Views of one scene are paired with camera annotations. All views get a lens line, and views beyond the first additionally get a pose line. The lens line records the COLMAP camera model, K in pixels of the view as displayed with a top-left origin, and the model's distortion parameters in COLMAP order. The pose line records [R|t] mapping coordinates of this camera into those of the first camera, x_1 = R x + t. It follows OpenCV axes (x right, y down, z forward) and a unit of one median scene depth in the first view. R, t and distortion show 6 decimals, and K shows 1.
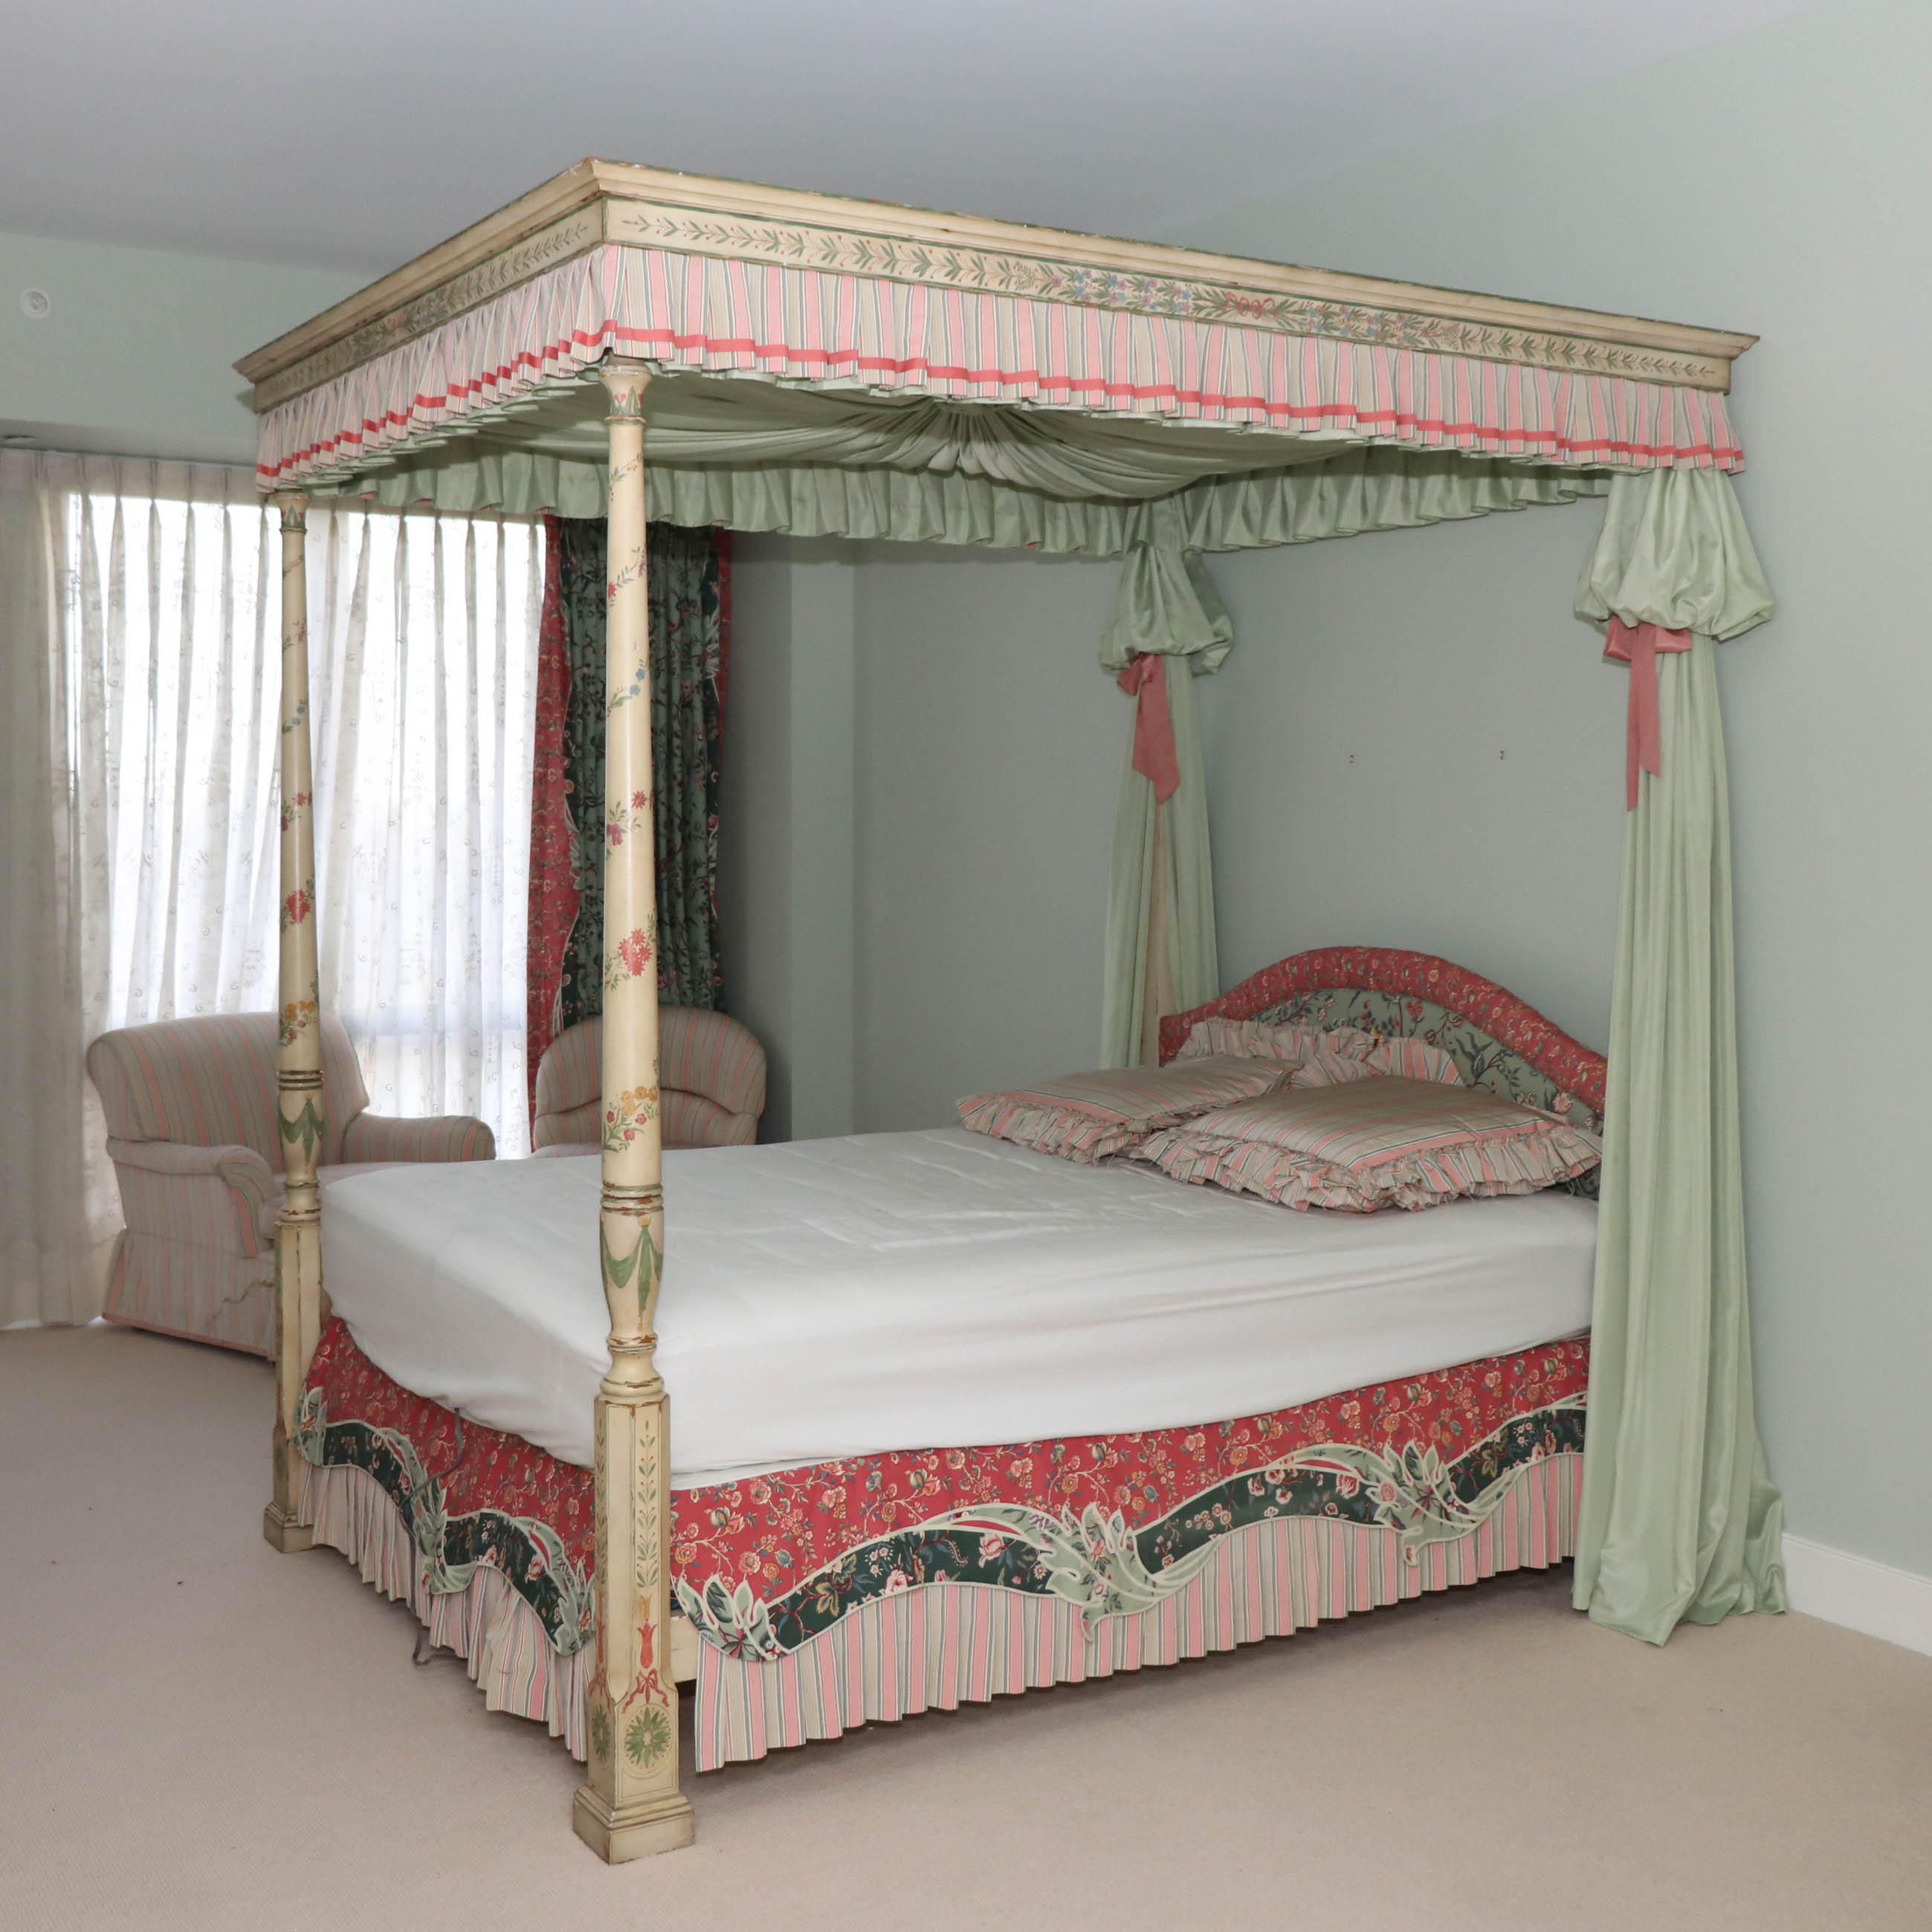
lens RADIAL K [[2370.8, 0, 965.2], [0, 2370.8, 963.1], [0, 0, 1]] dist [0.029689, 0.000000]
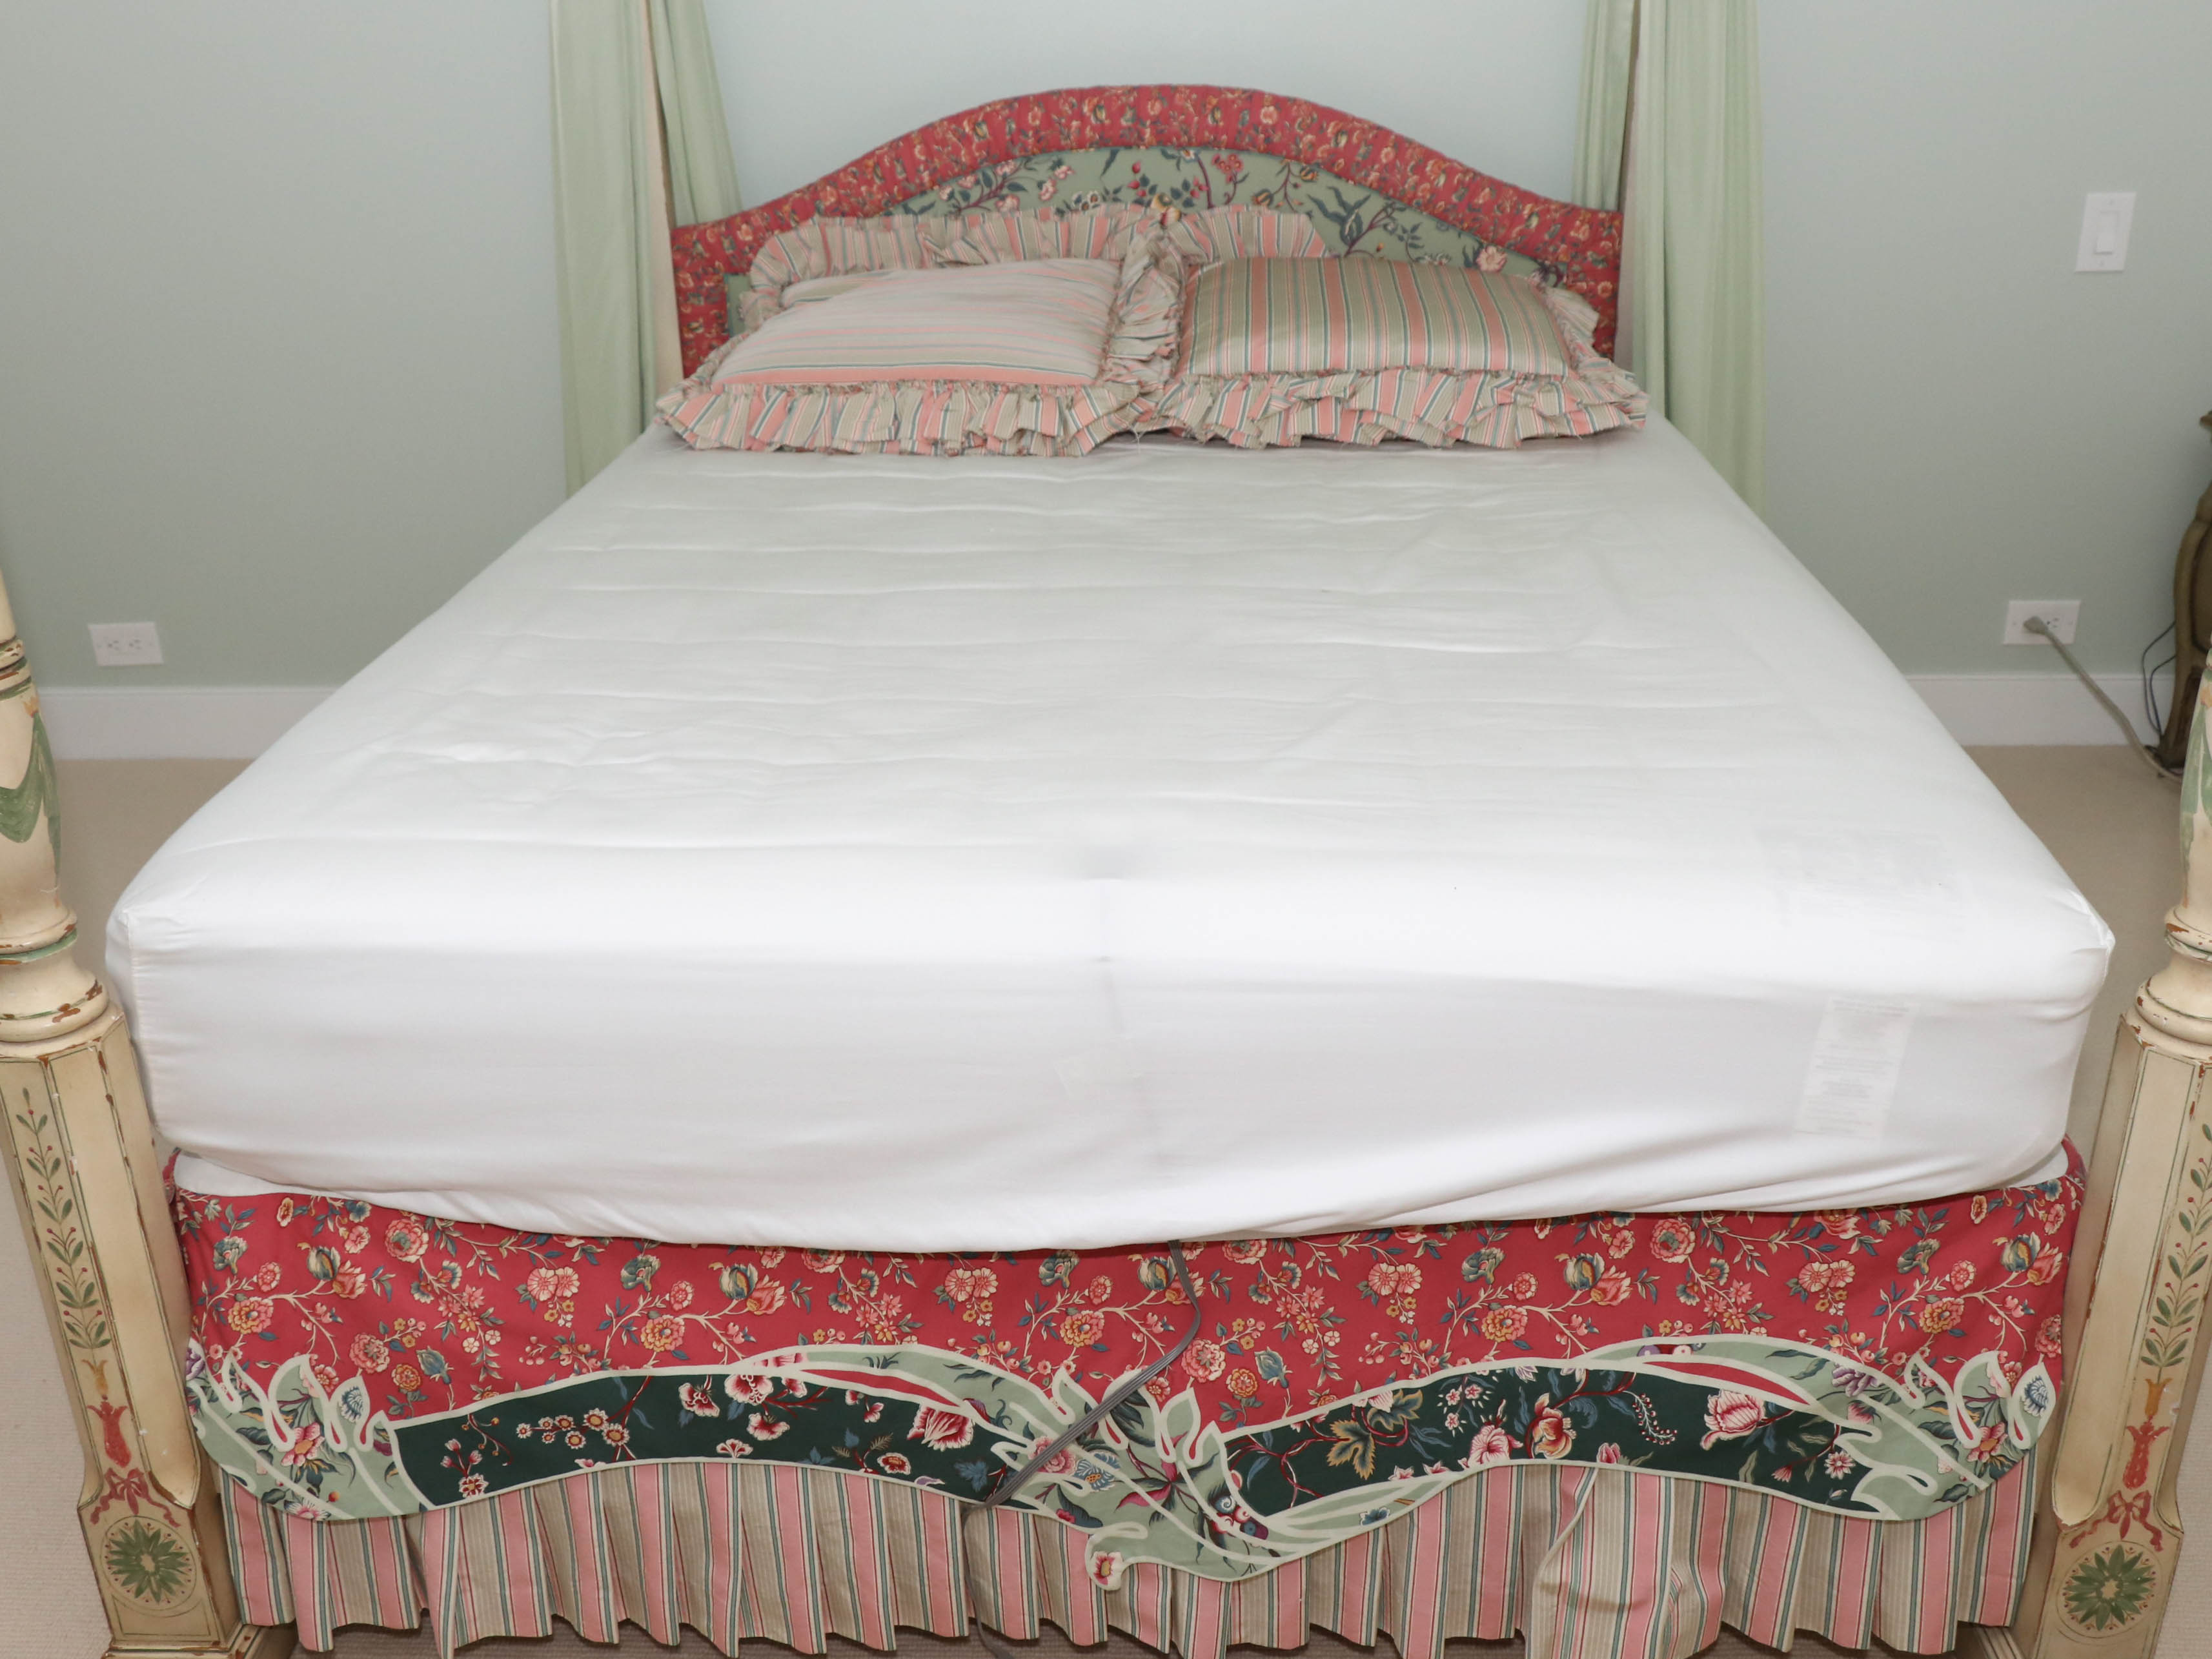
lens RADIAL K [[2018.2, 0, 1086.4], [0, 2018.2, 818.4], [0, 0, 1]] dist [-0.016064, -0.008070]
pose [[0.557689, -0.334180, 0.759807, -0.401170], [0.076431, 0.932161, 0.353886, -0.017634], [-0.826524, -0.139286, 0.545397, 0.670964]]
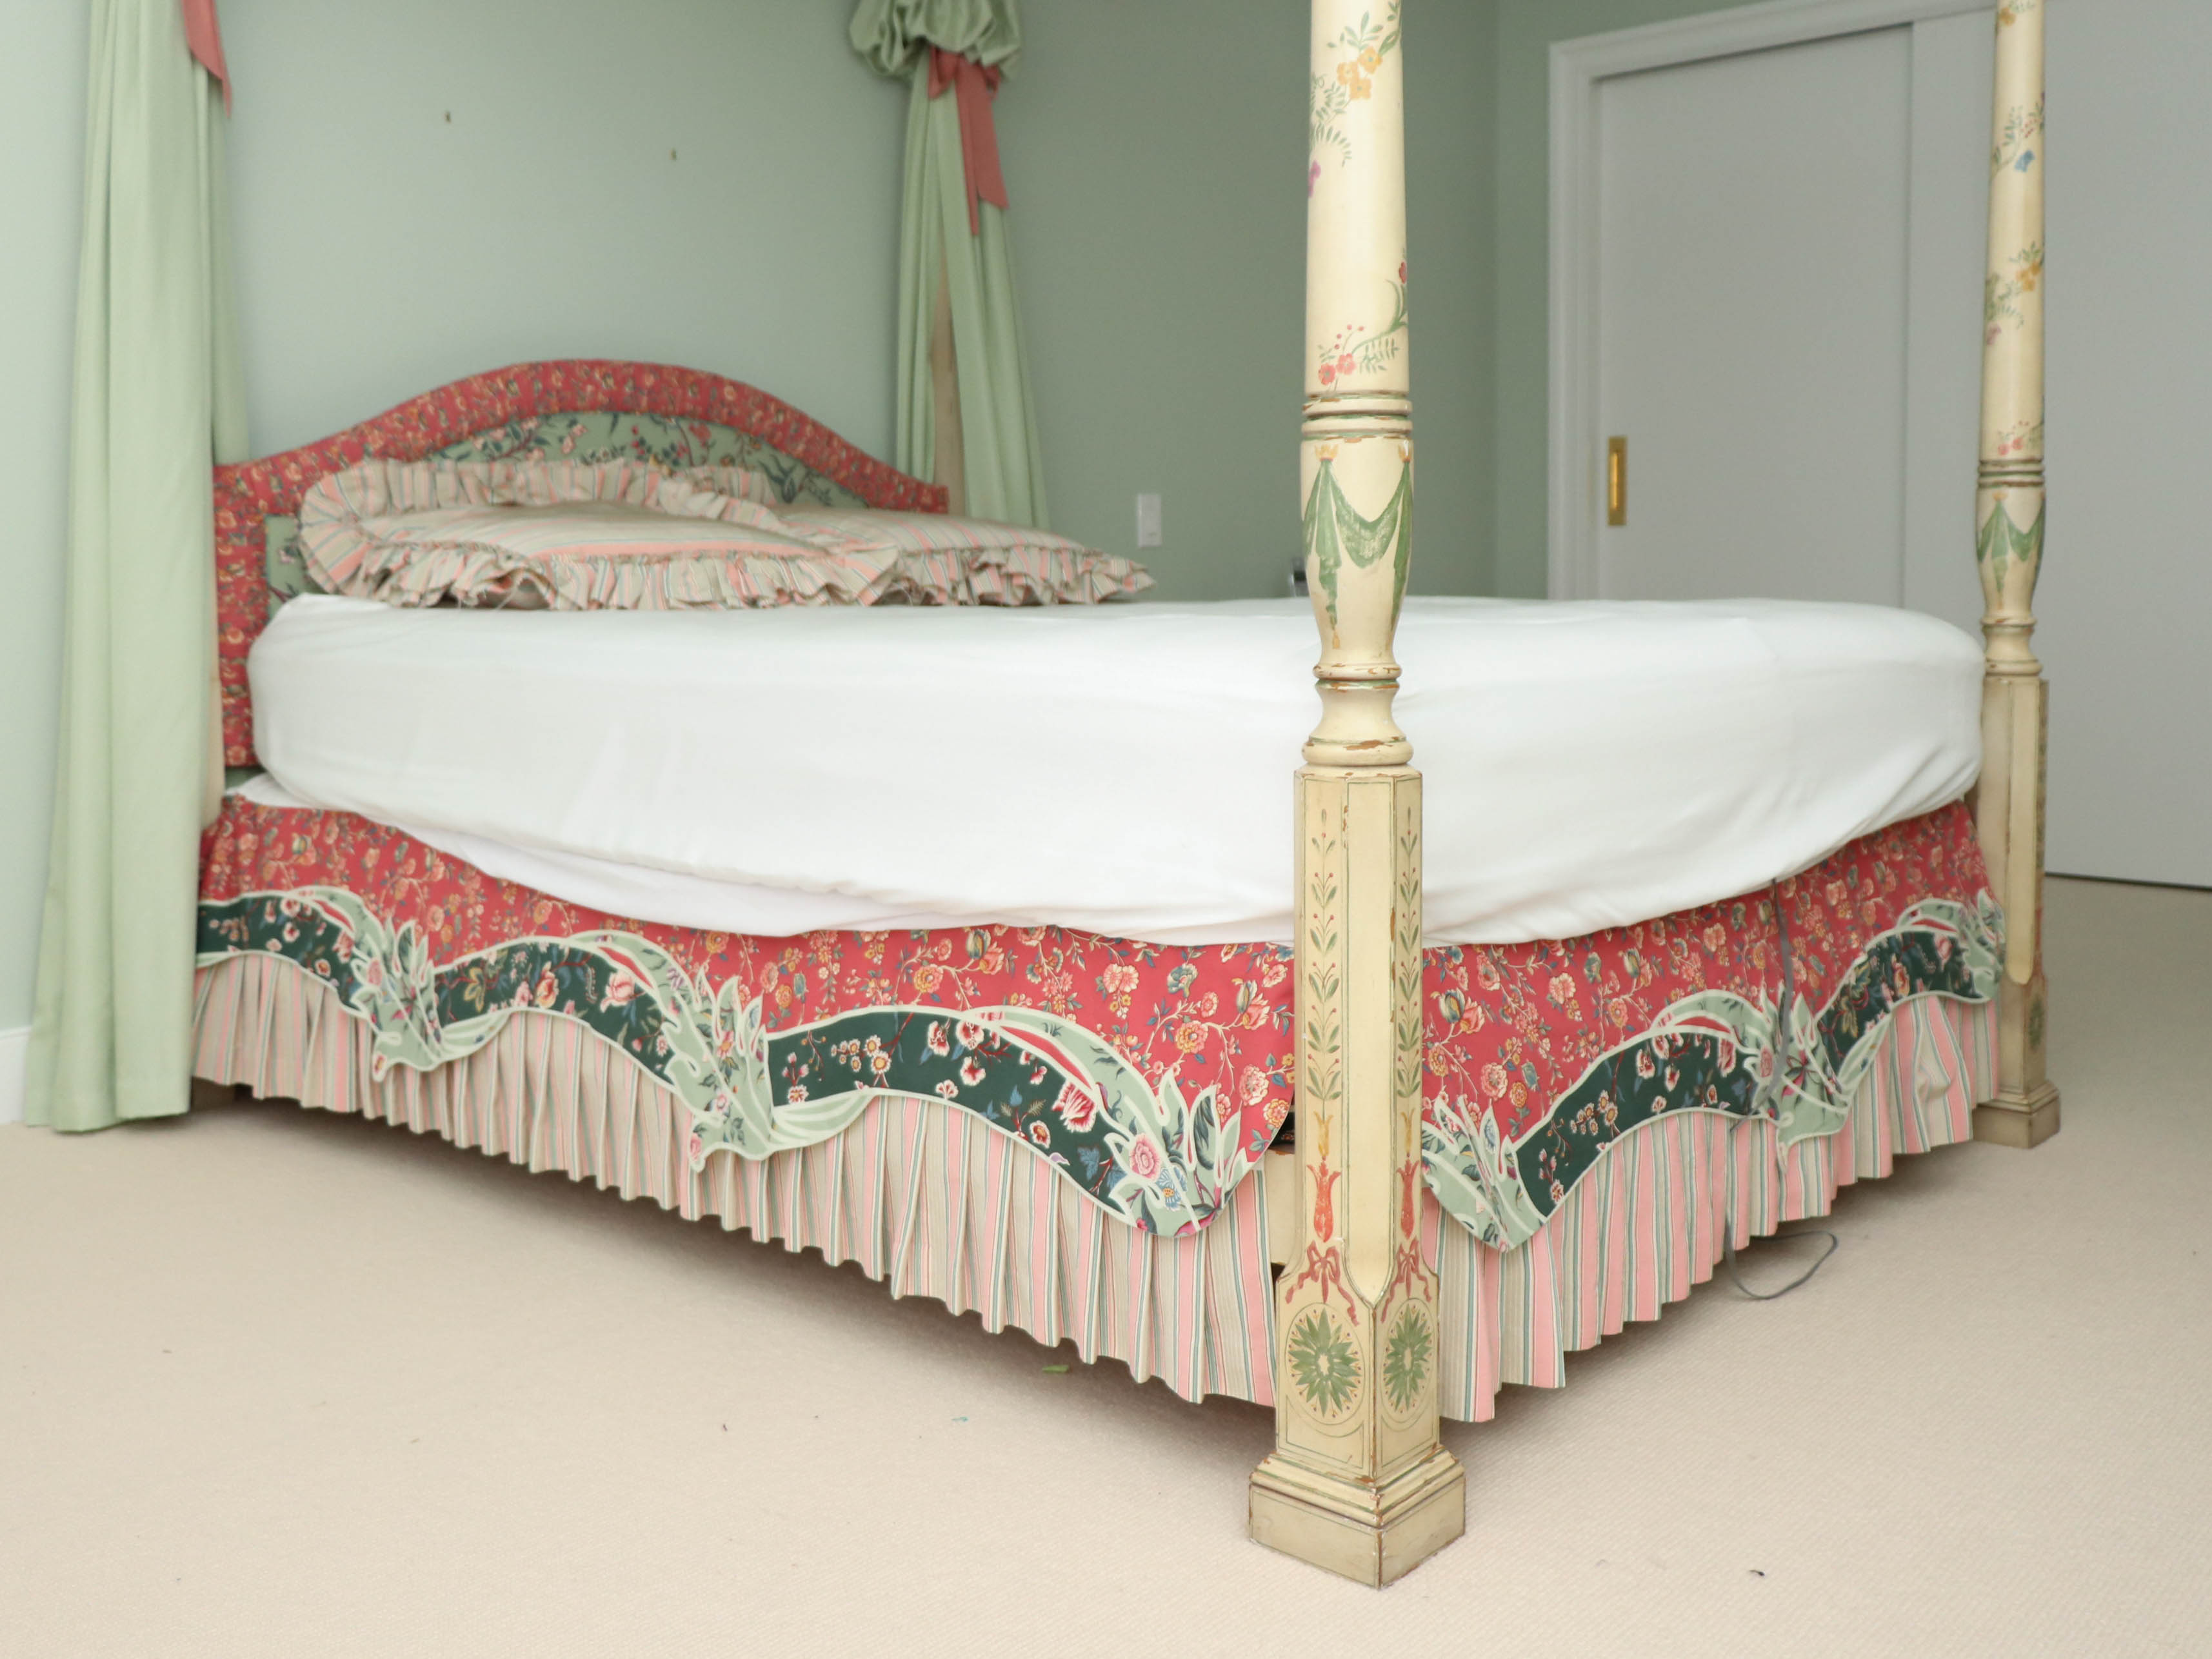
lens RADIAL K [[2018.0, 0, 1055.6], [0, 2018.0, 697.0], [0, 0, 1]] dist [-0.016064, -0.008070]
pose [[-0.263673, -0.061611, 0.962643, -0.571648], [0.074698, 0.993657, 0.084056, 0.064298], [-0.961716, 0.094070, -0.257398, 1.095004]]
